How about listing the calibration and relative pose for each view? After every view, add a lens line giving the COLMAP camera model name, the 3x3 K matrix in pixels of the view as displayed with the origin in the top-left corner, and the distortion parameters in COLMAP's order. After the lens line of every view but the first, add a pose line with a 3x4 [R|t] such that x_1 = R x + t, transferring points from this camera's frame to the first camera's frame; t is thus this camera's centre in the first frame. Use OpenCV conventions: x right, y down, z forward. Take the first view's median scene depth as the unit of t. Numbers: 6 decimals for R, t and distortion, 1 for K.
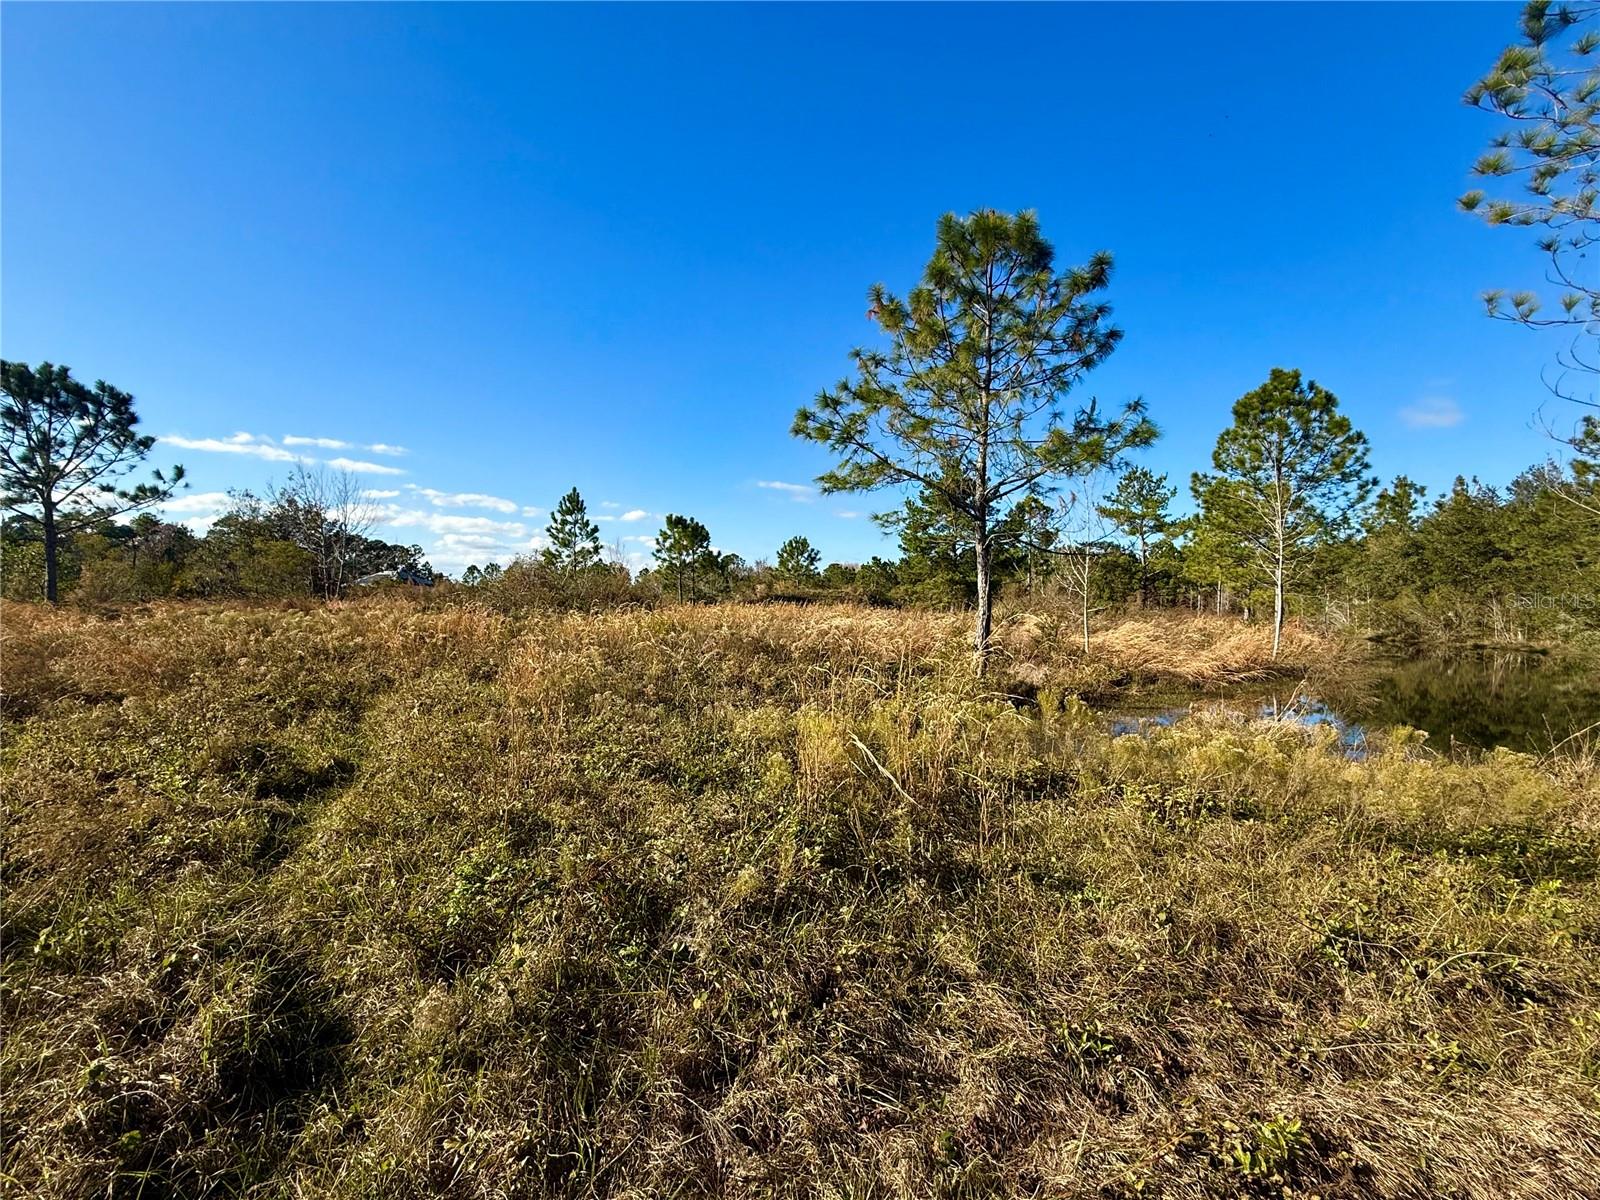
lens RADIAL K [[695.3, 0, 803.9], [0, 695.3, 600.3], [0, 0, 1]] dist [0.010308, -0.000388]
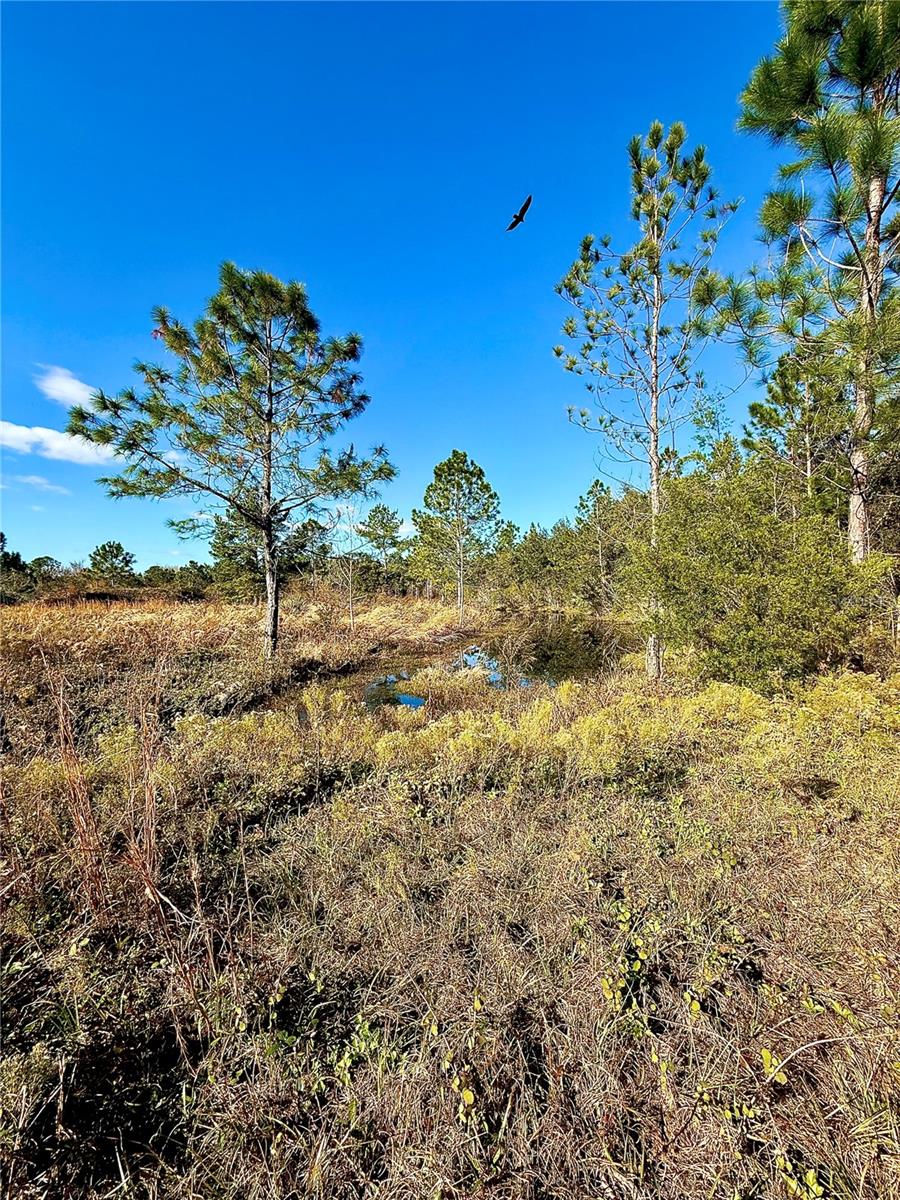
lens RADIAL K [[485.4, 0, 449.0], [0, 485.4, 597.2], [0, 0, 1]] dist [-0.011964, -0.000002]
pose [[0.833838, -0.028033, 0.551298, 0.046573], [0.022836, 0.999607, 0.016290, -0.002686], [-0.551537, -0.000994, 0.834150, 0.111519]]
